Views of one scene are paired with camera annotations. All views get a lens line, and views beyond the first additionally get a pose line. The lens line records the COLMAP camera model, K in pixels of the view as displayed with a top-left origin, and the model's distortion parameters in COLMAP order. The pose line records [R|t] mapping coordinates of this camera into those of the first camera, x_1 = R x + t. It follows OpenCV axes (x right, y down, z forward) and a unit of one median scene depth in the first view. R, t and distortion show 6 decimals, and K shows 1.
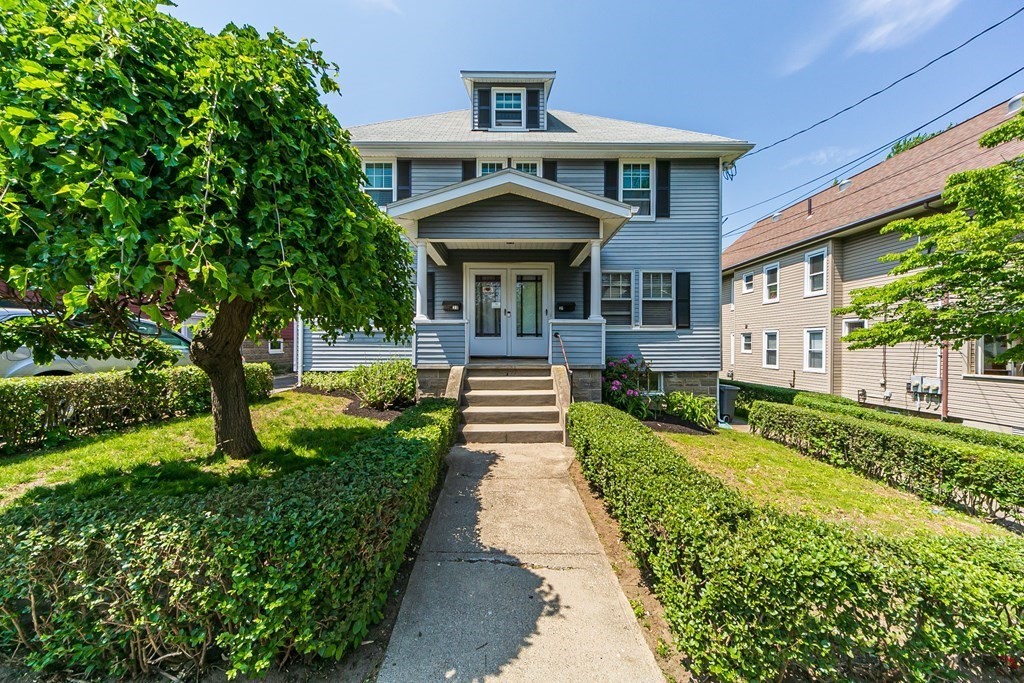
lens RADIAL K [[368.9, 0, 512.0], [0, 368.9, 341.5], [0, 0, 1]] dist [0.006037, -0.000215]
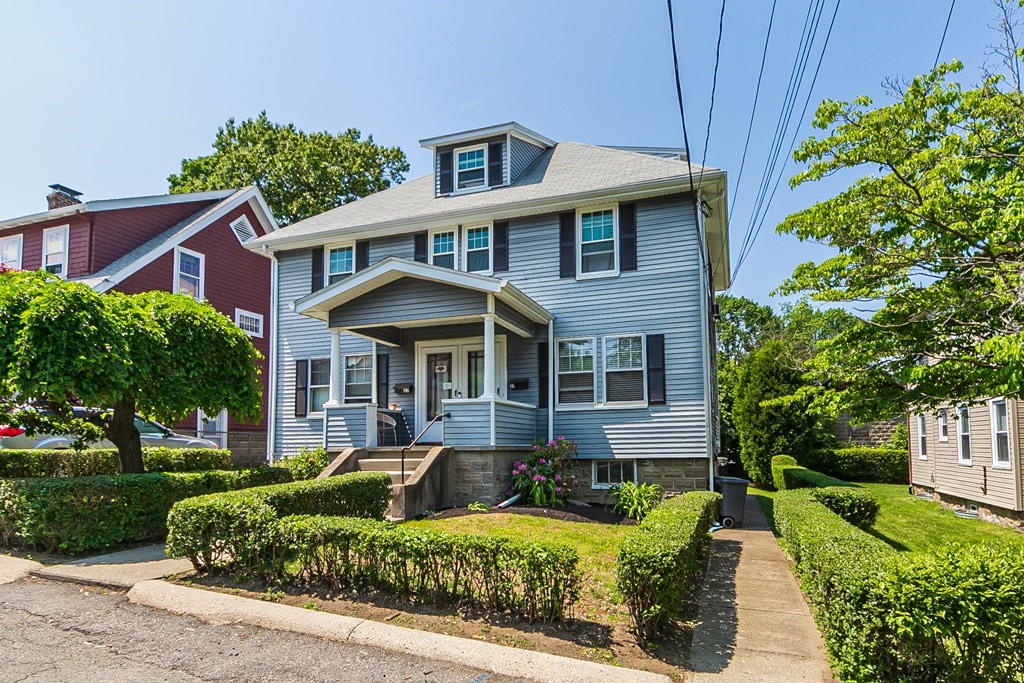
lens RADIAL K [[585.7, 0, 541.2], [0, 585.7, 397.7], [0, 0, 1]] dist [-0.001566, 0.000554]
pose [[0.946339, -0.038697, -0.320849, 0.626879], [0.015804, 0.997159, -0.073653, 0.039339], [0.322788, 0.064631, 0.944262, -0.275119]]
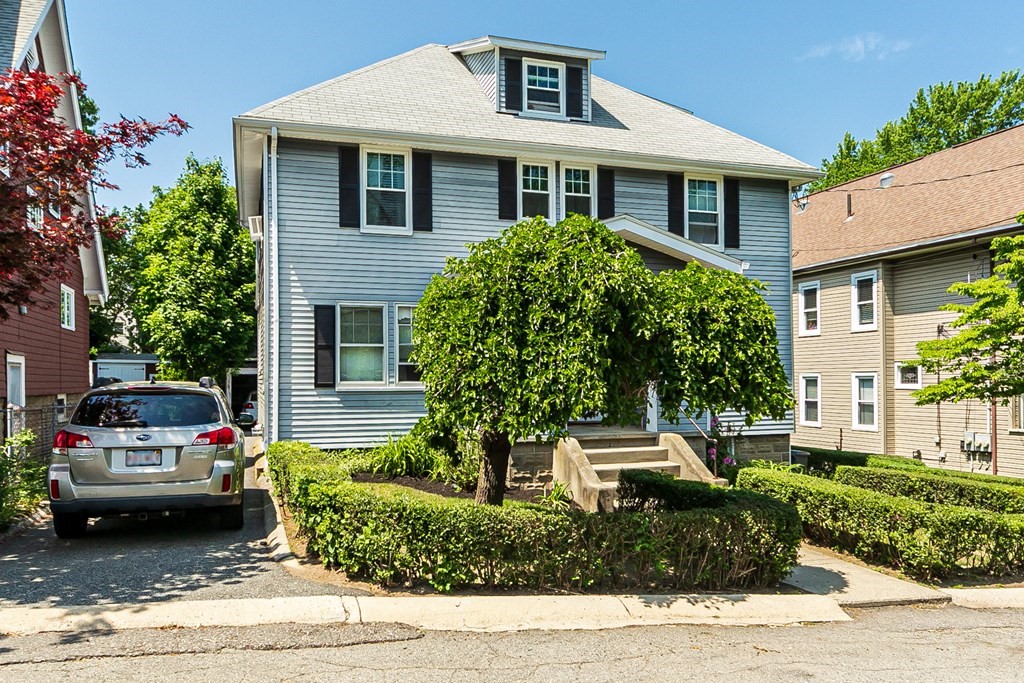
lens RADIAL K [[782.5, 0, 508.3], [0, 782.5, 353.5], [0, 0, 1]] dist [-0.001881, 0.001111]
pose [[0.951630, 0.003501, 0.307225, -0.593492], [0.004563, 0.999664, -0.025524, -0.058579], [-0.307211, 0.025691, 0.951294, -0.491131]]
